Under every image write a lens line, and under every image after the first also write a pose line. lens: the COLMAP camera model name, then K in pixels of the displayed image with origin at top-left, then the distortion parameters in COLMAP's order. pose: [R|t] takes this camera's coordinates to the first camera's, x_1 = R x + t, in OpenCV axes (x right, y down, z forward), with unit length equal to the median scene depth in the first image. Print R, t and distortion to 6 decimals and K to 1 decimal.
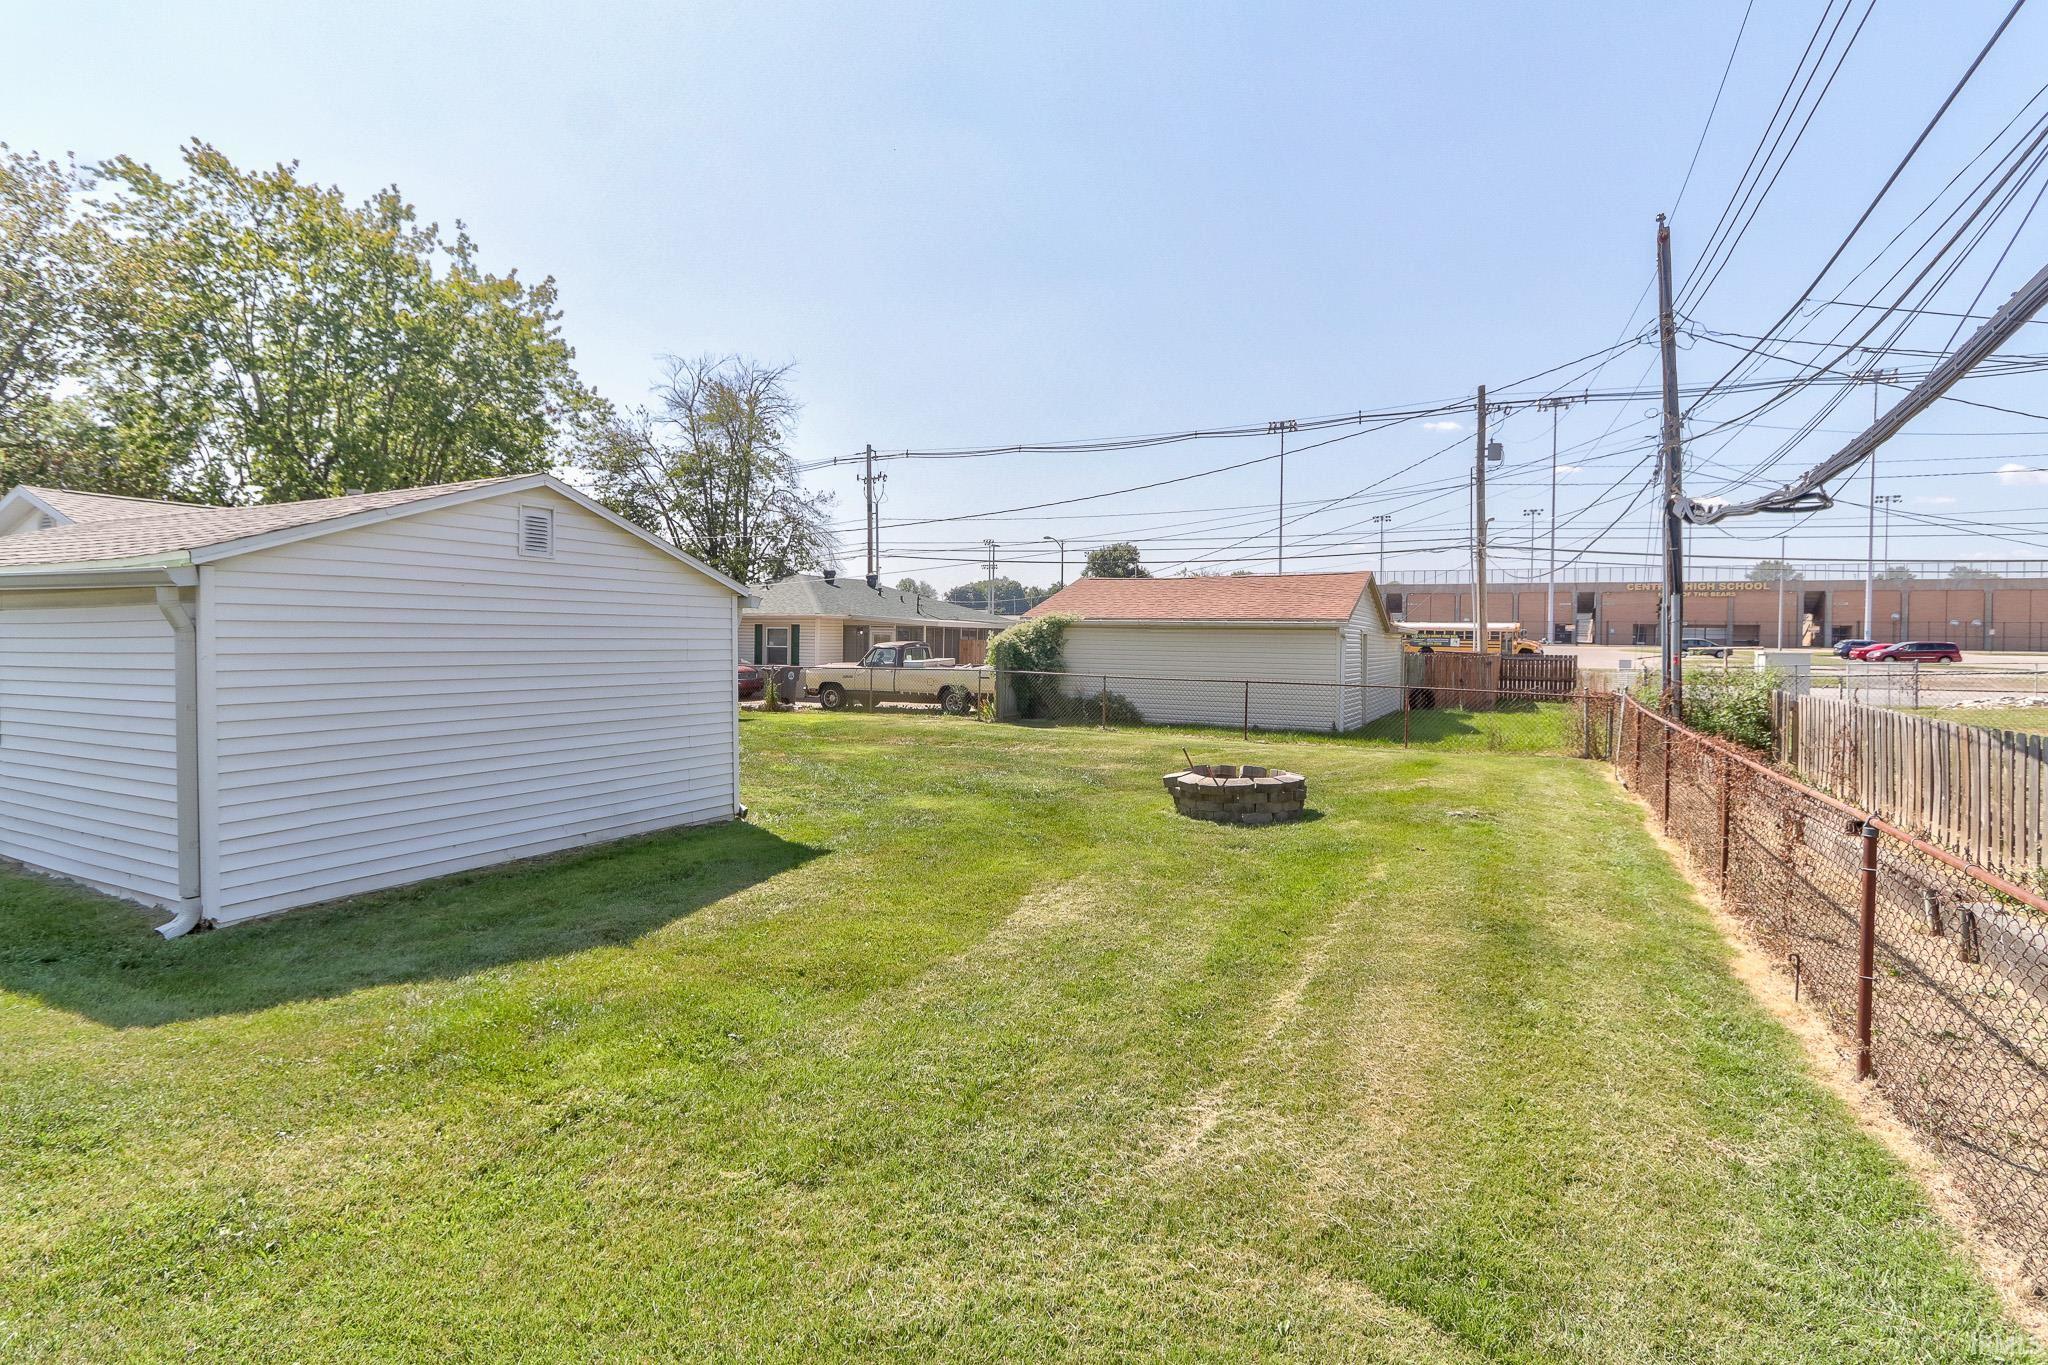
lens RADIAL K [[971.1, 0, 1016.2], [0, 971.1, 657.1], [0, 0, 1]] dist [0.002619, -0.000026]
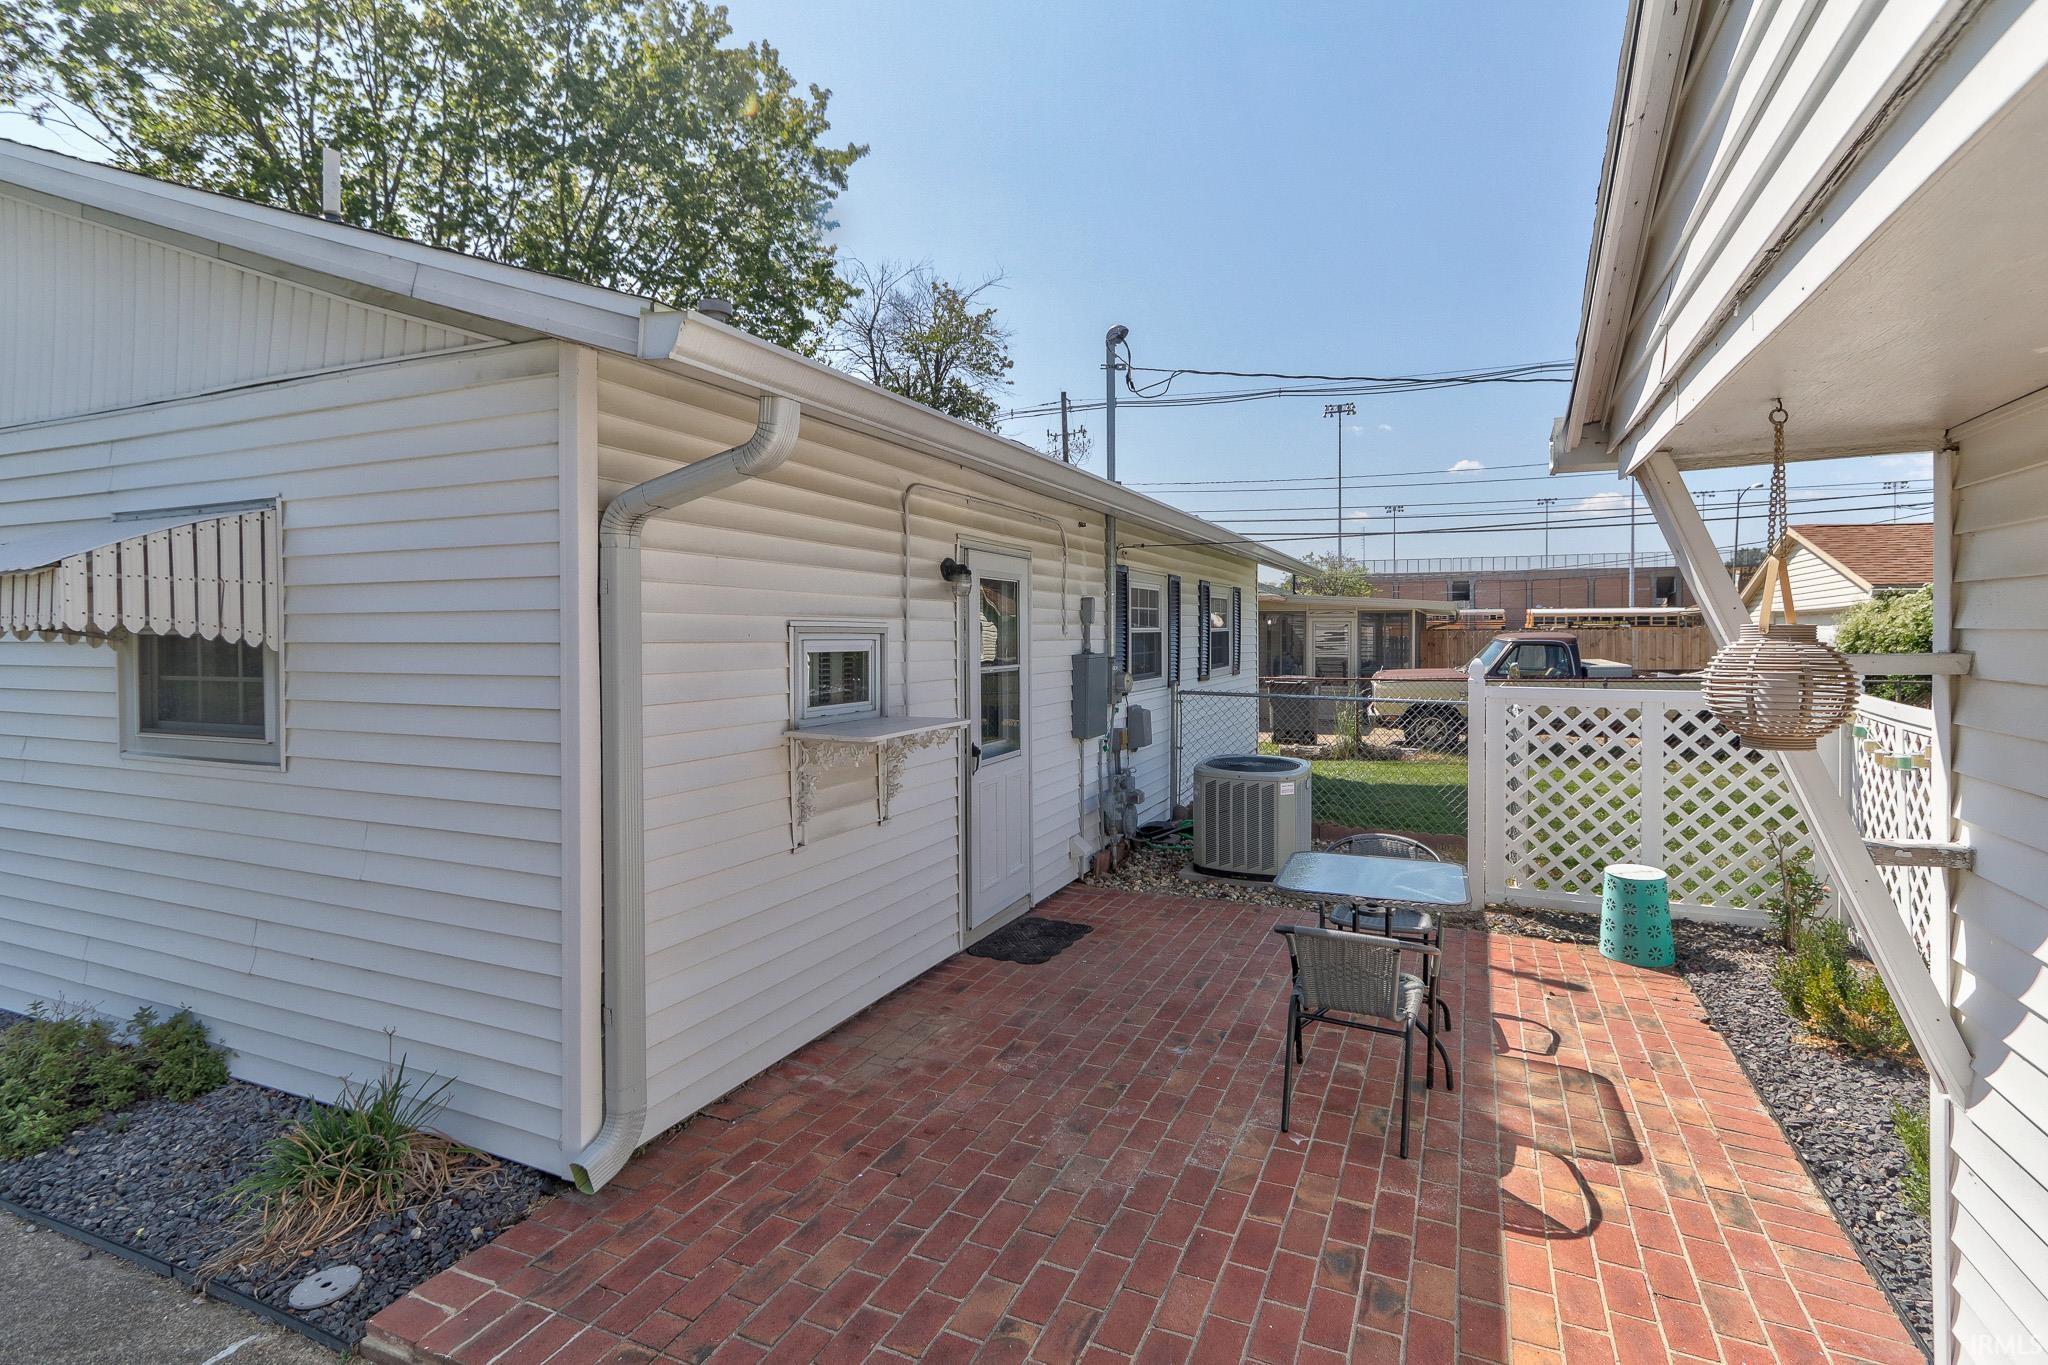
lens RADIAL K [[950.4, 0, 1042.9], [0, 950.4, 641.5], [0, 0, 1]] dist [0.003807, 0.000054]
pose [[0.998633, -0.013528, 0.050492, -0.287032], [0.014051, 0.999851, -0.010025, -0.005472], [-0.050349, 0.010721, 0.998674, 0.290731]]
